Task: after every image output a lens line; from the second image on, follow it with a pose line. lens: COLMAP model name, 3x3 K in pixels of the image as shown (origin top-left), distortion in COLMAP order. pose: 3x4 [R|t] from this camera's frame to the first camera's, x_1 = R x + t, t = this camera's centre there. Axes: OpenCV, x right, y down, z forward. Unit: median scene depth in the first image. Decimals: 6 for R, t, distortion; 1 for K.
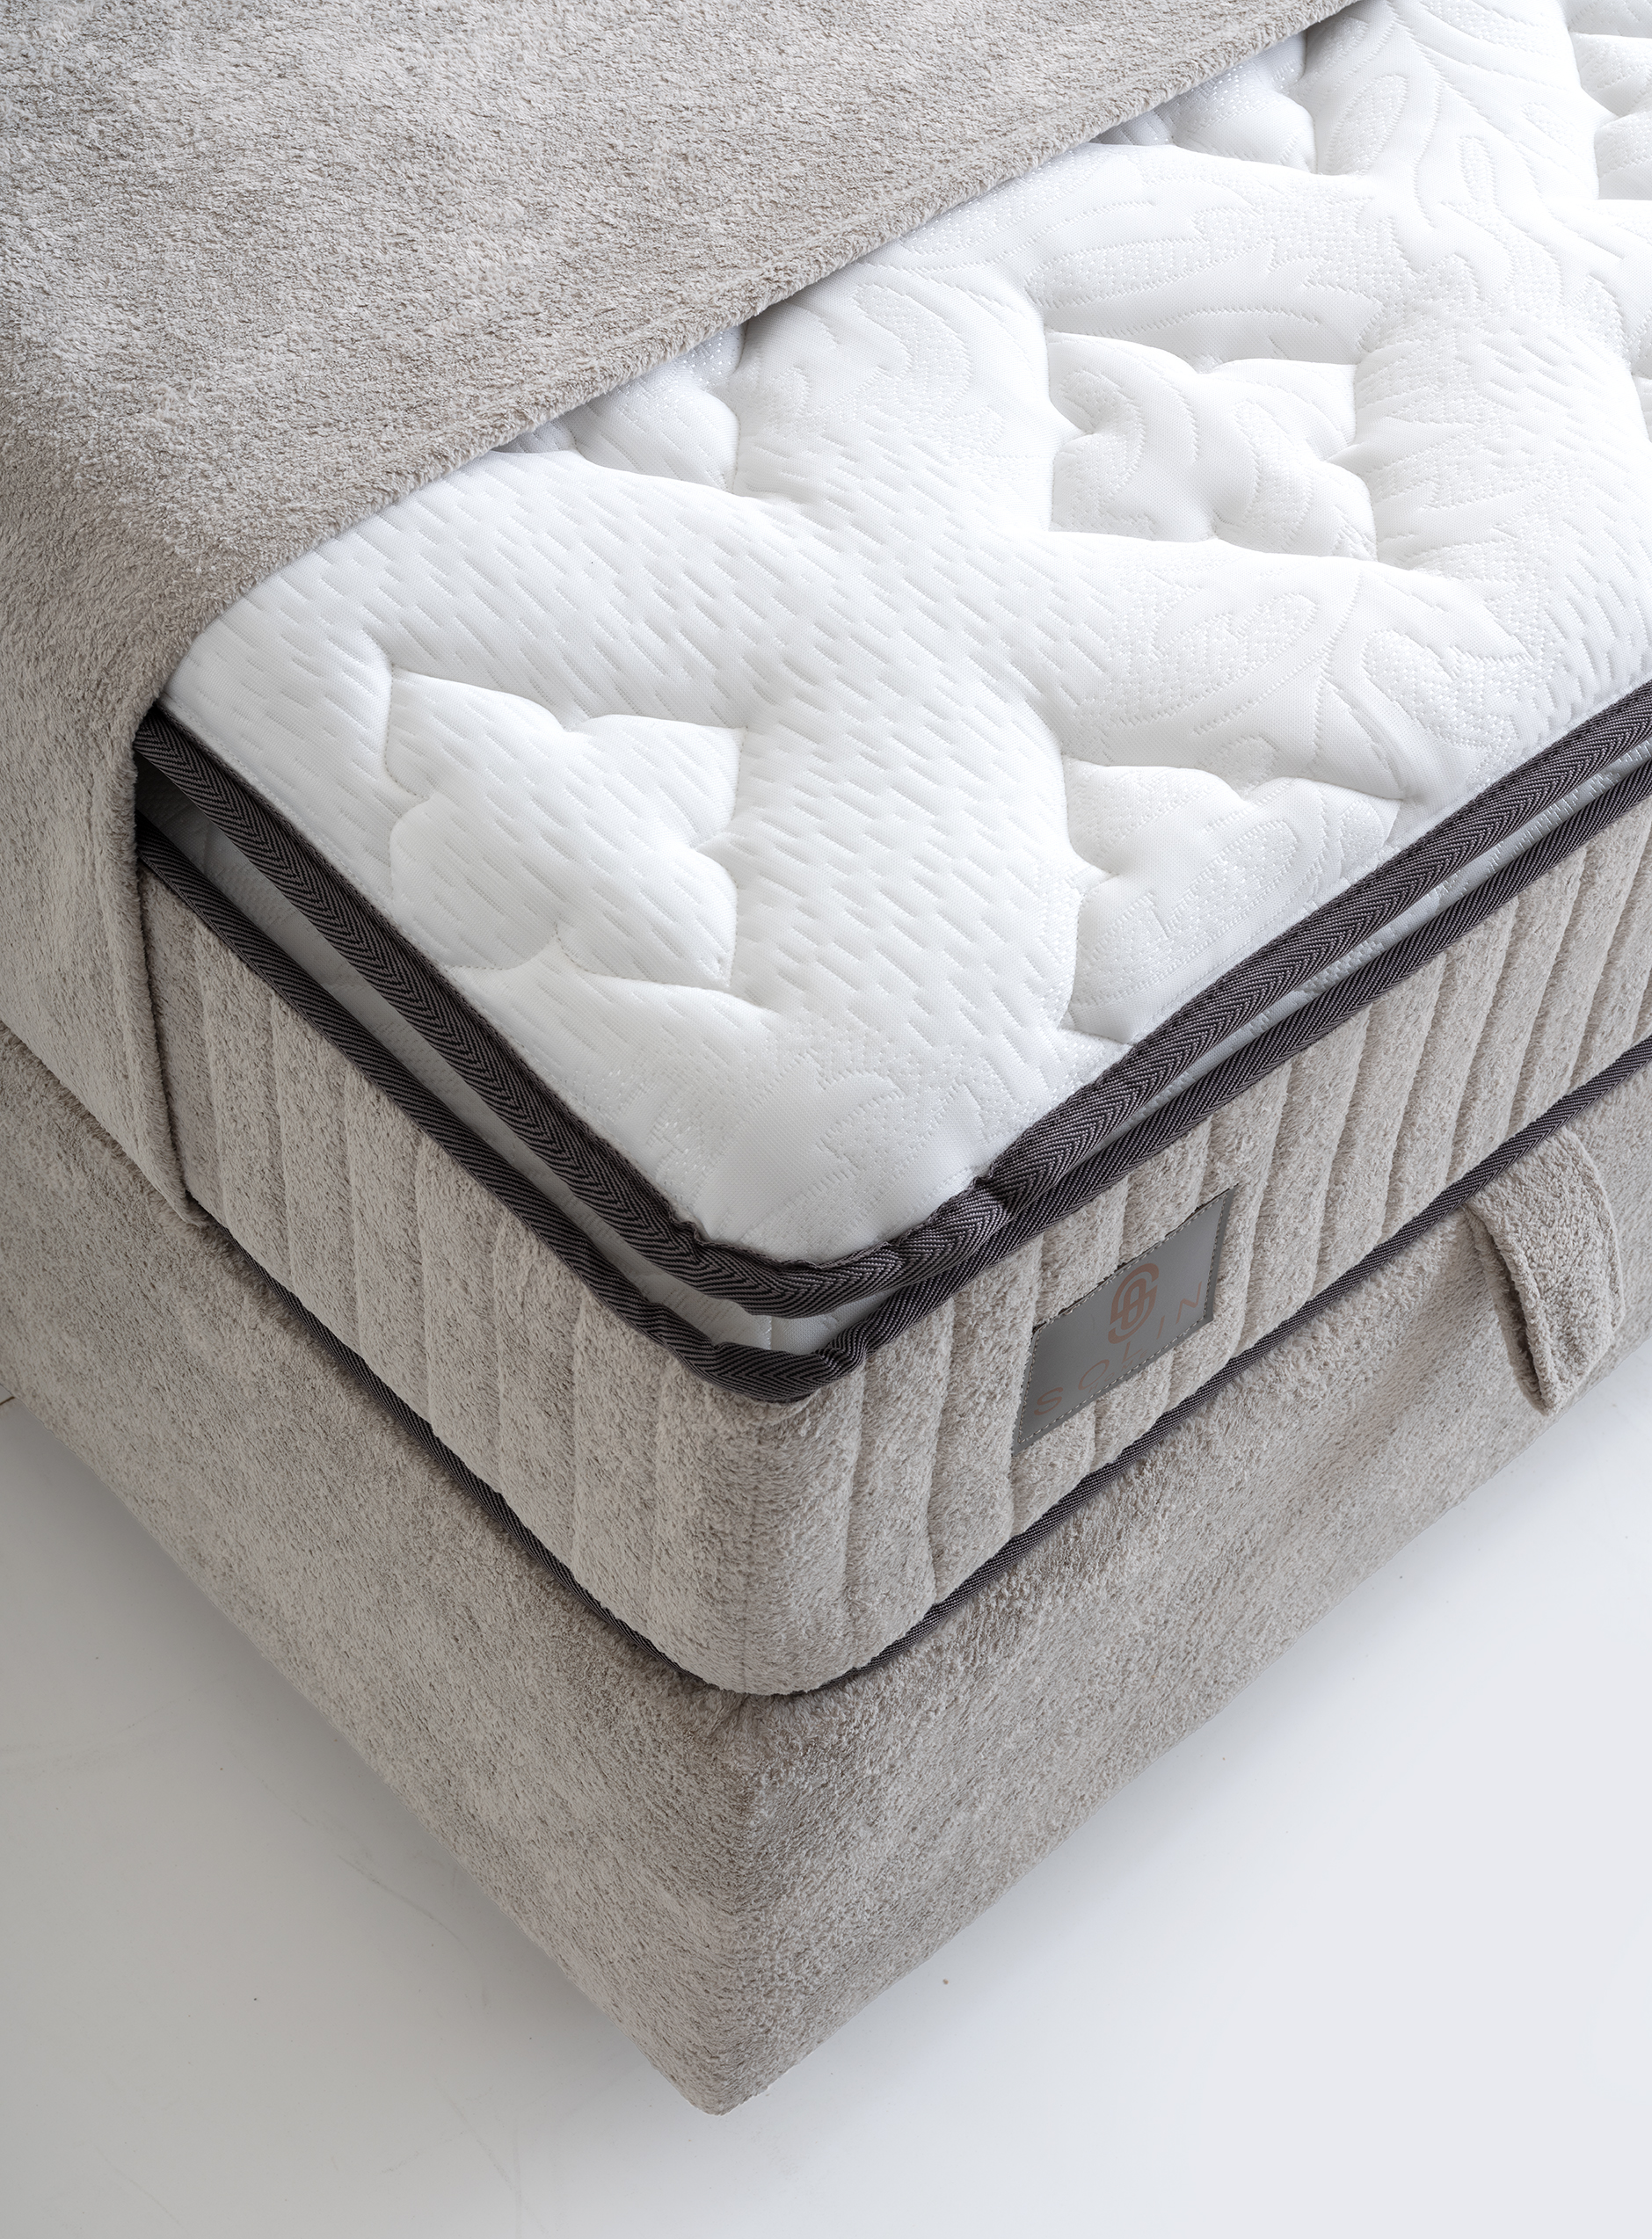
lens RADIAL K [[3531.8, 0, 929.1], [0, 3531.8, 1235.1], [0, 0, 1]] dist [0.023124, 0.000000]
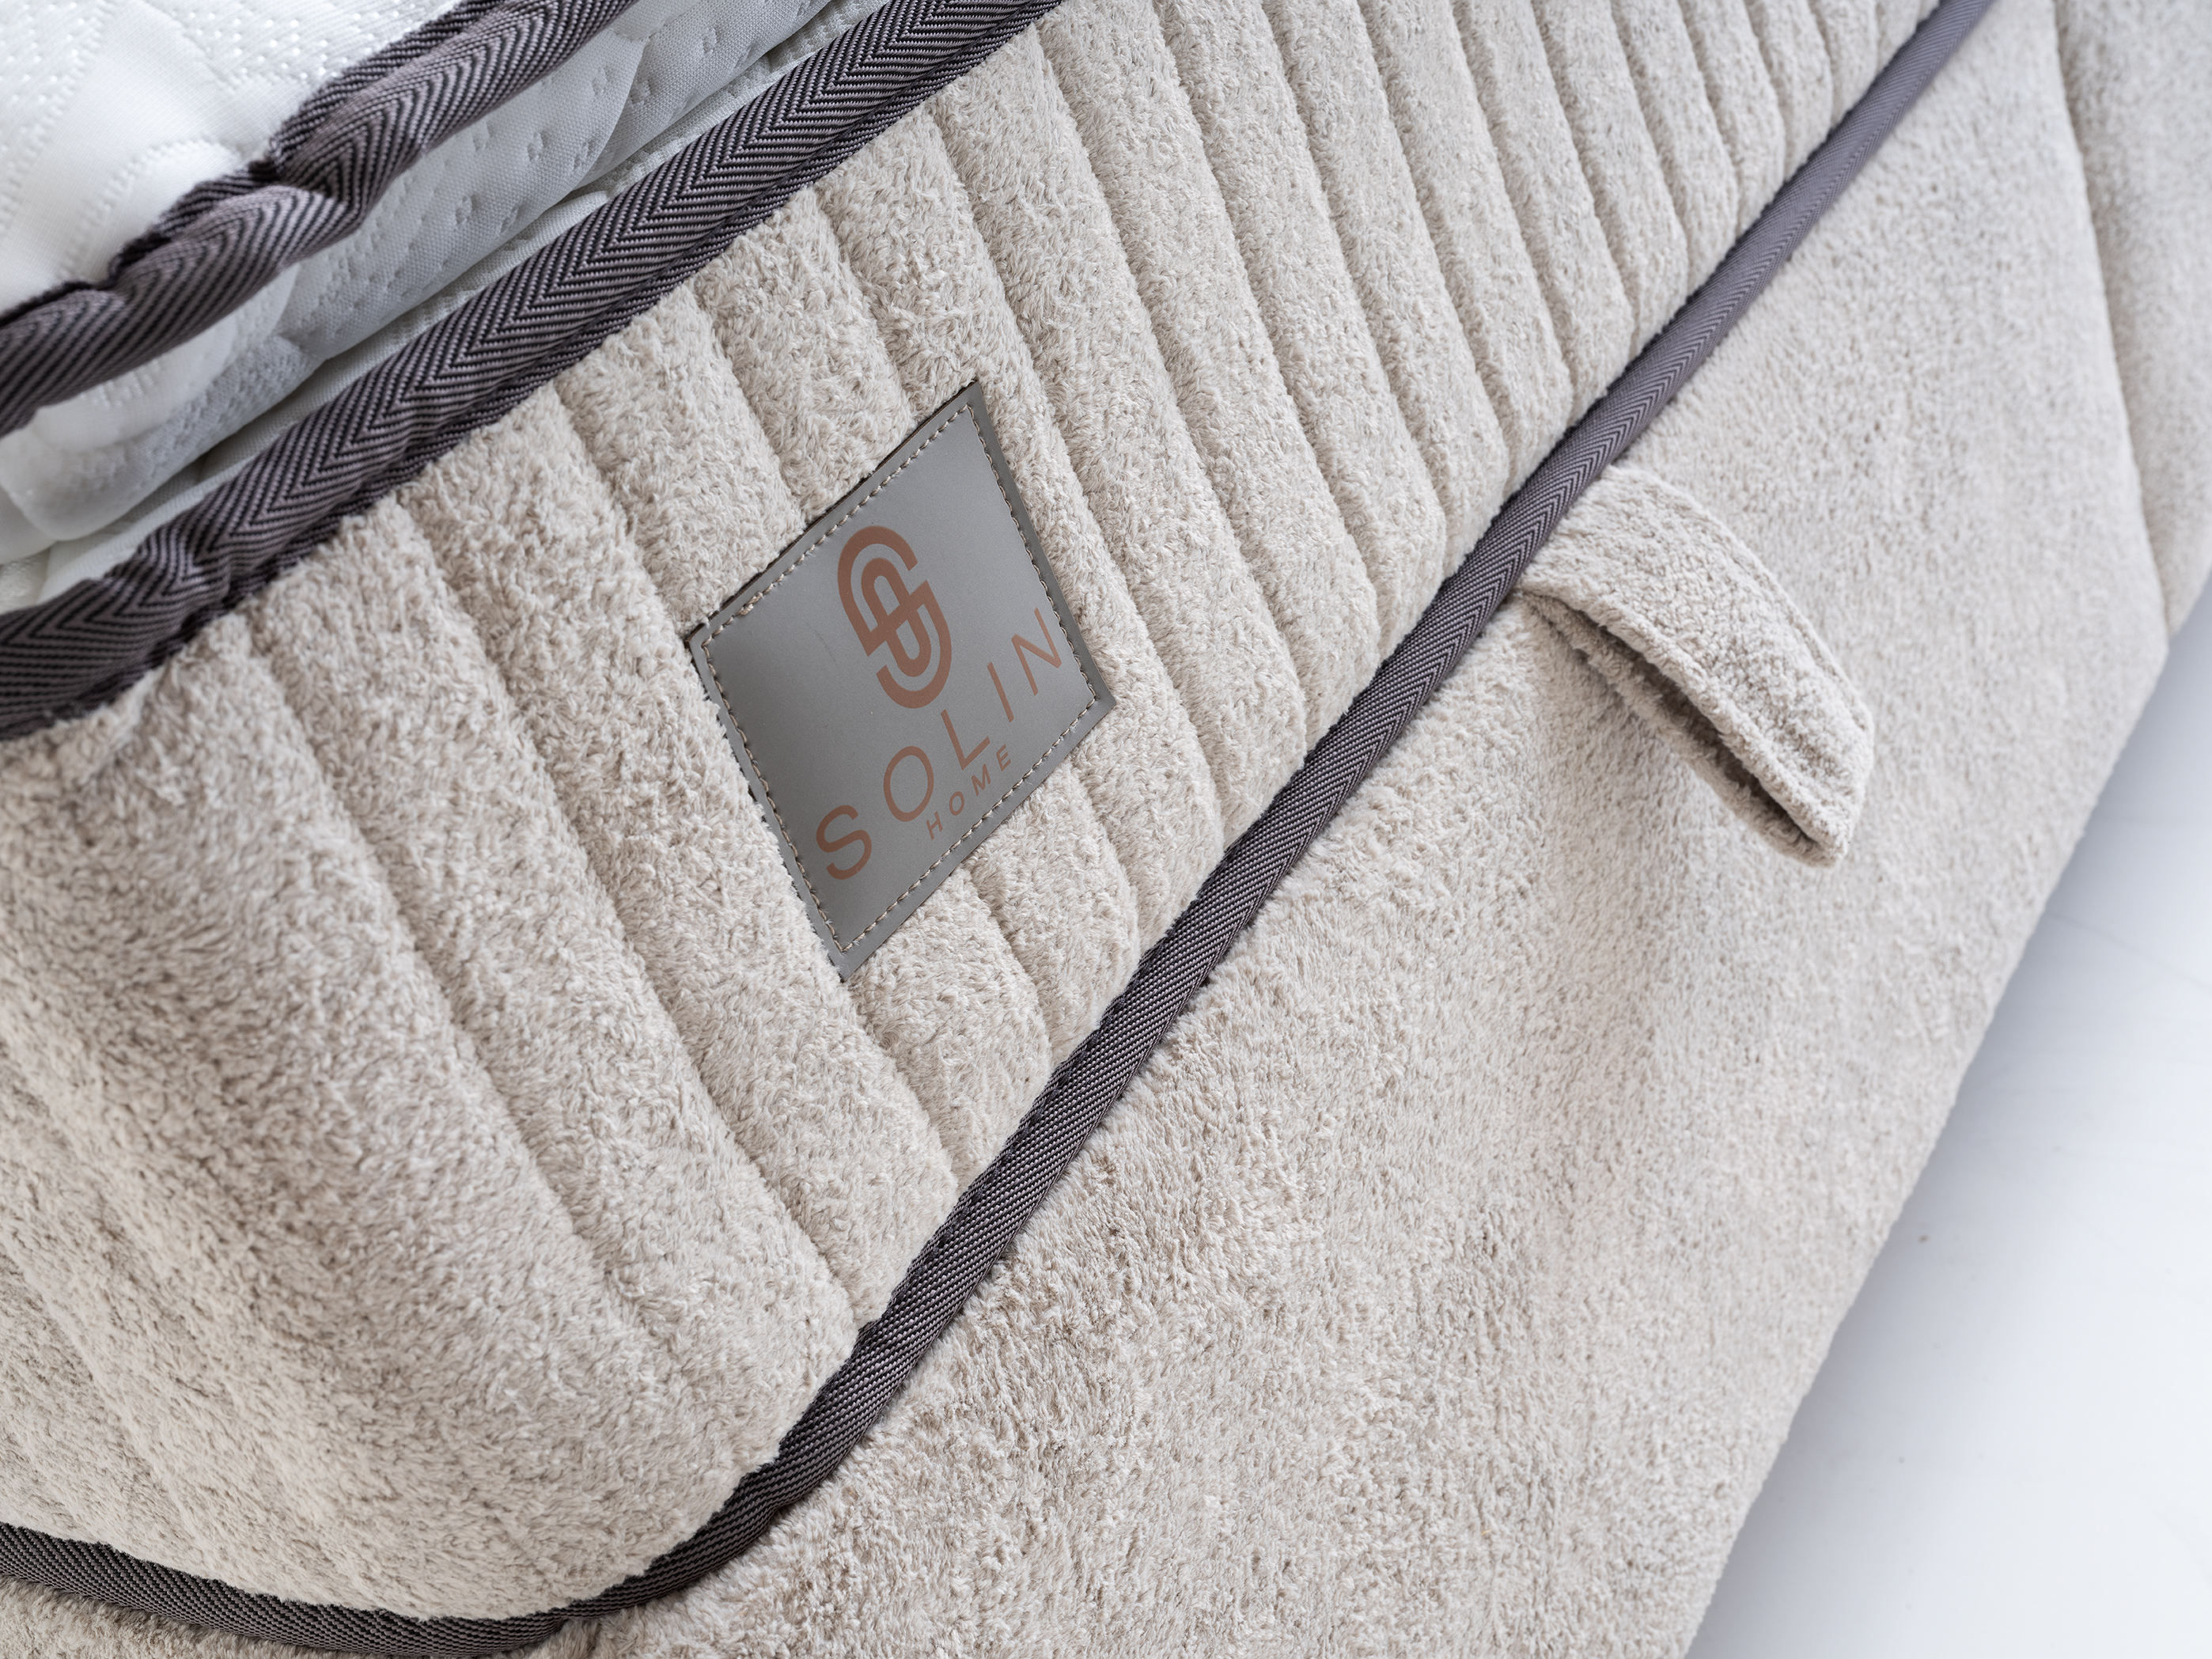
lens RADIAL K [[3156.6, 0, 1114.1], [0, 3156.6, 828.4], [0, 0, 1]] dist [0.026611, 0.000000]
pose [[0.885160, -0.464427, 0.028287, 0.060037], [0.434376, 0.803036, -0.407983, 0.272165], [0.166763, 0.373417, 0.912551, 0.574668]]
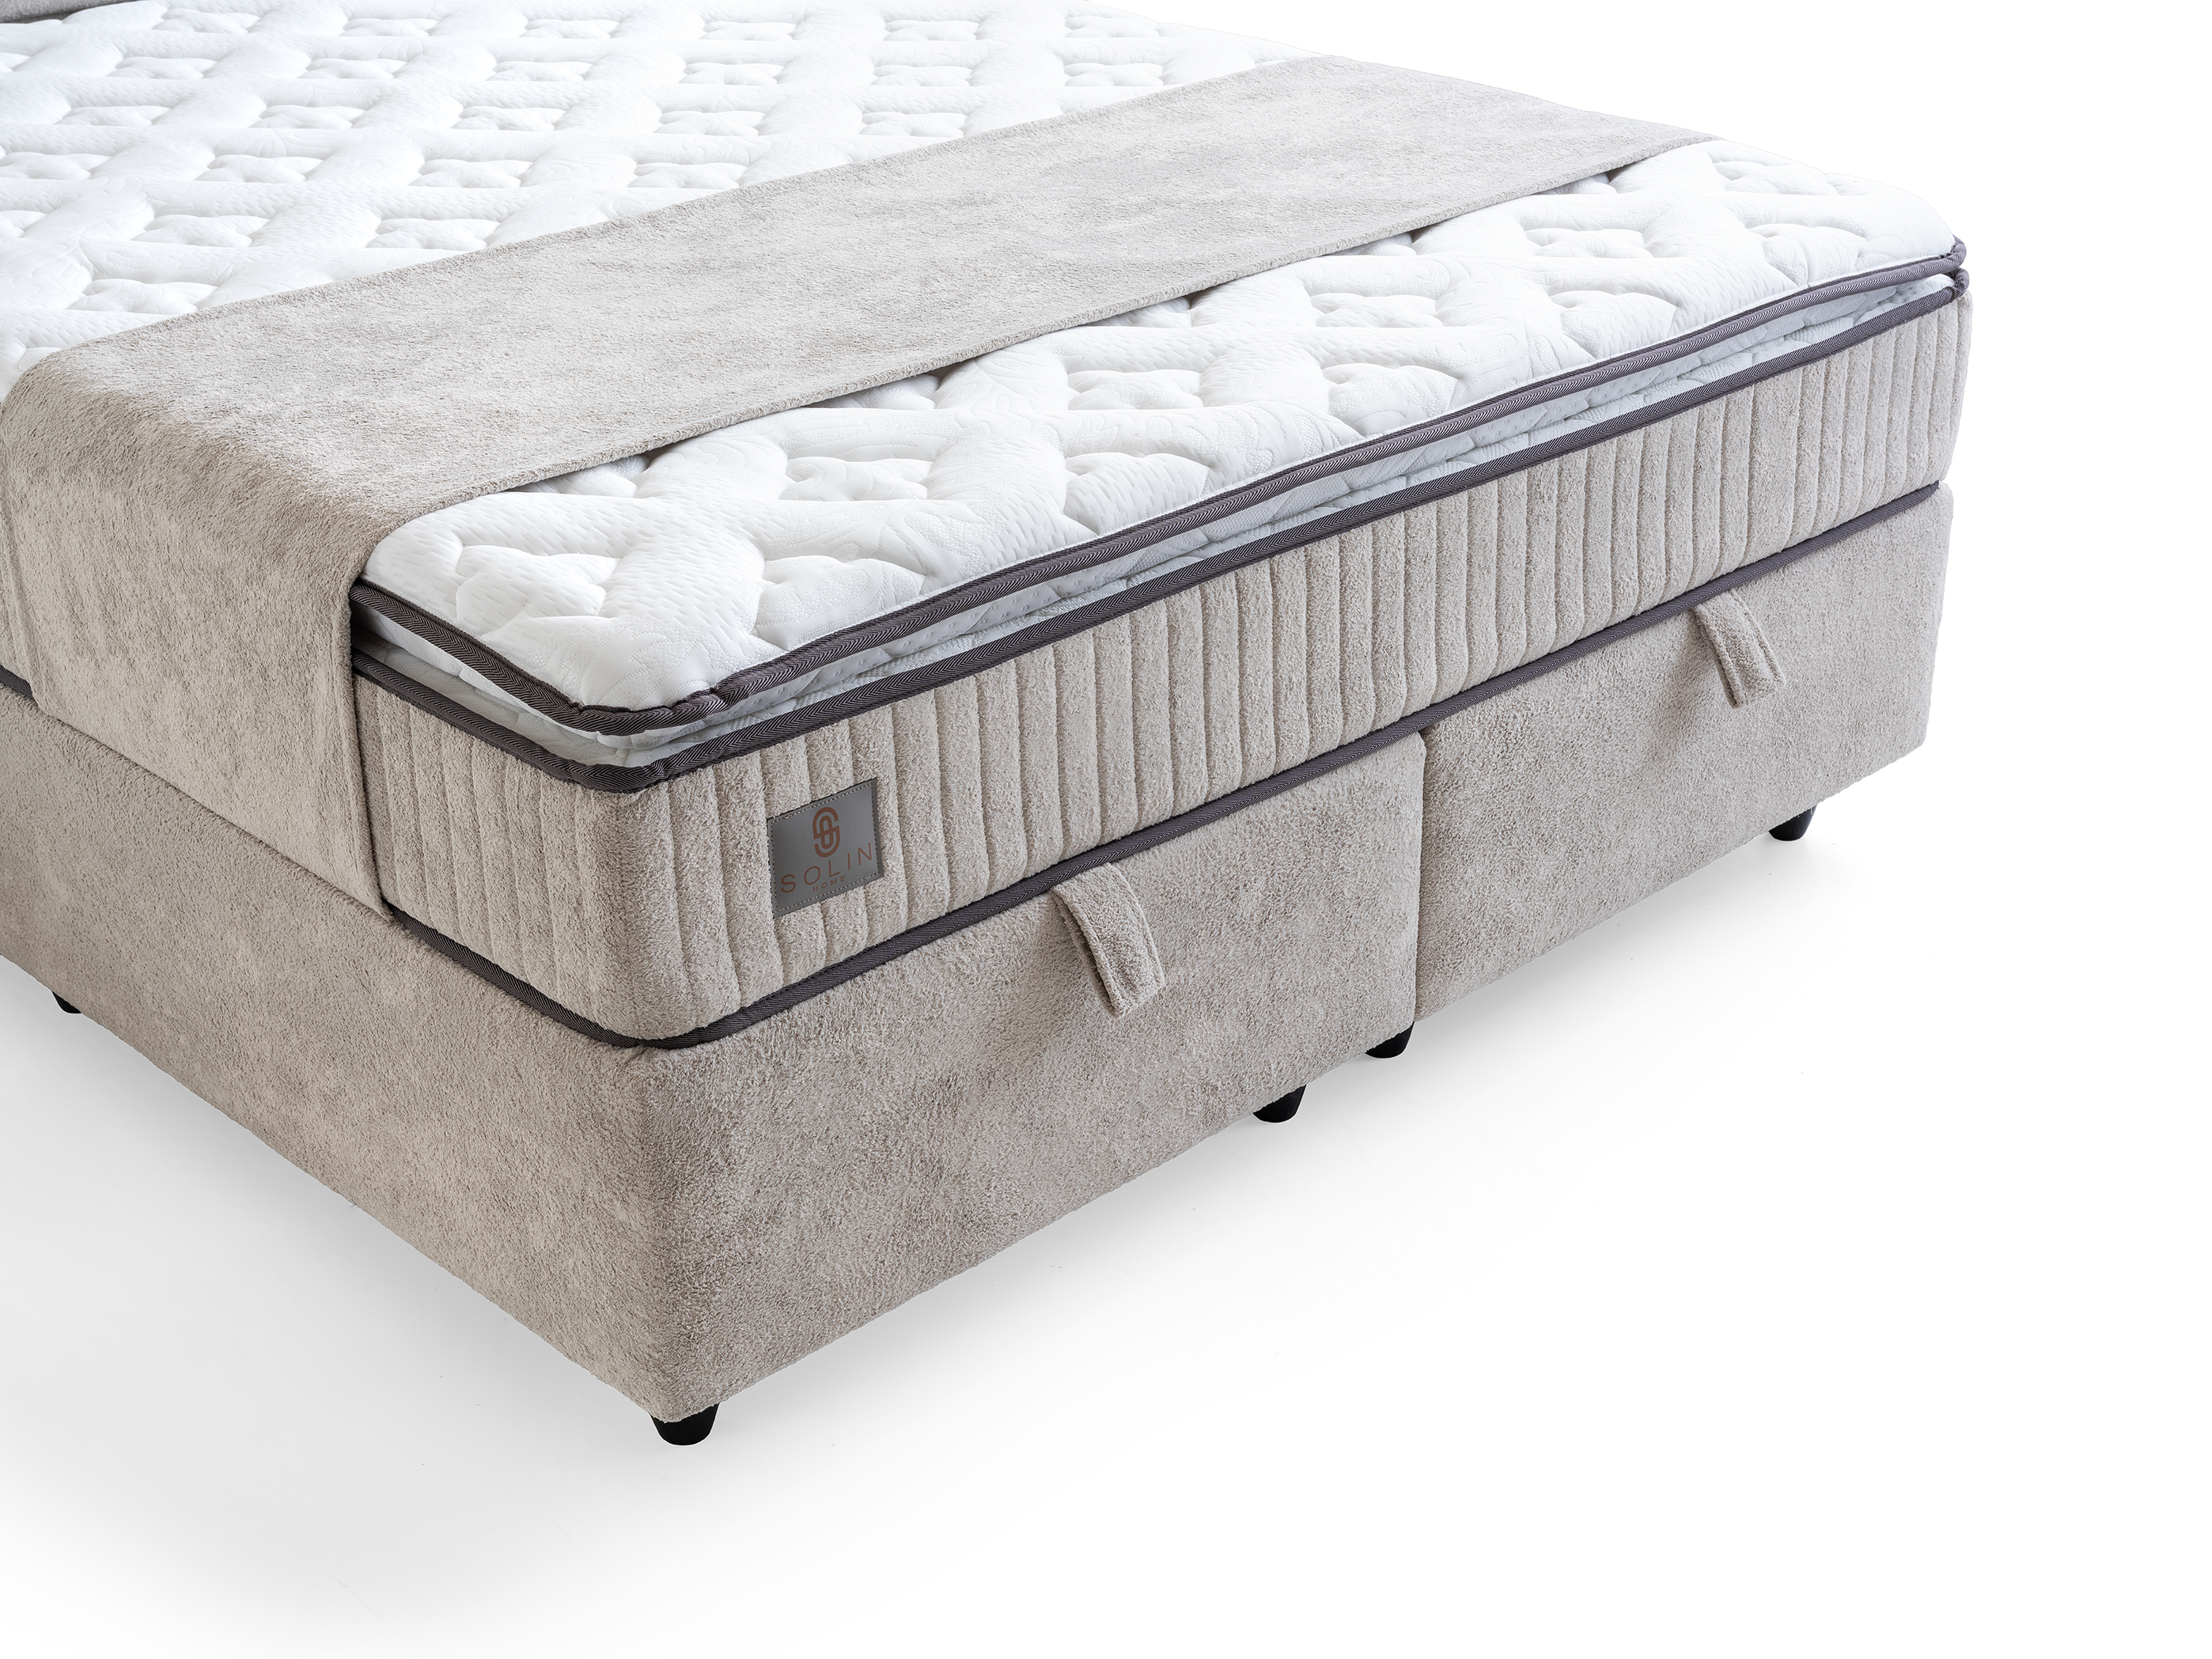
lens RADIAL K [[3156.6, 0, 1120.6], [0, 3156.6, 822.2], [0, 0, 1]] dist [0.026611, 0.000000]
pose [[0.996127, -0.083942, -0.026186, 0.283020], [0.063509, 0.892781, -0.445991, 0.862818], [0.060815, 0.442600, 0.894654, -0.647233]]
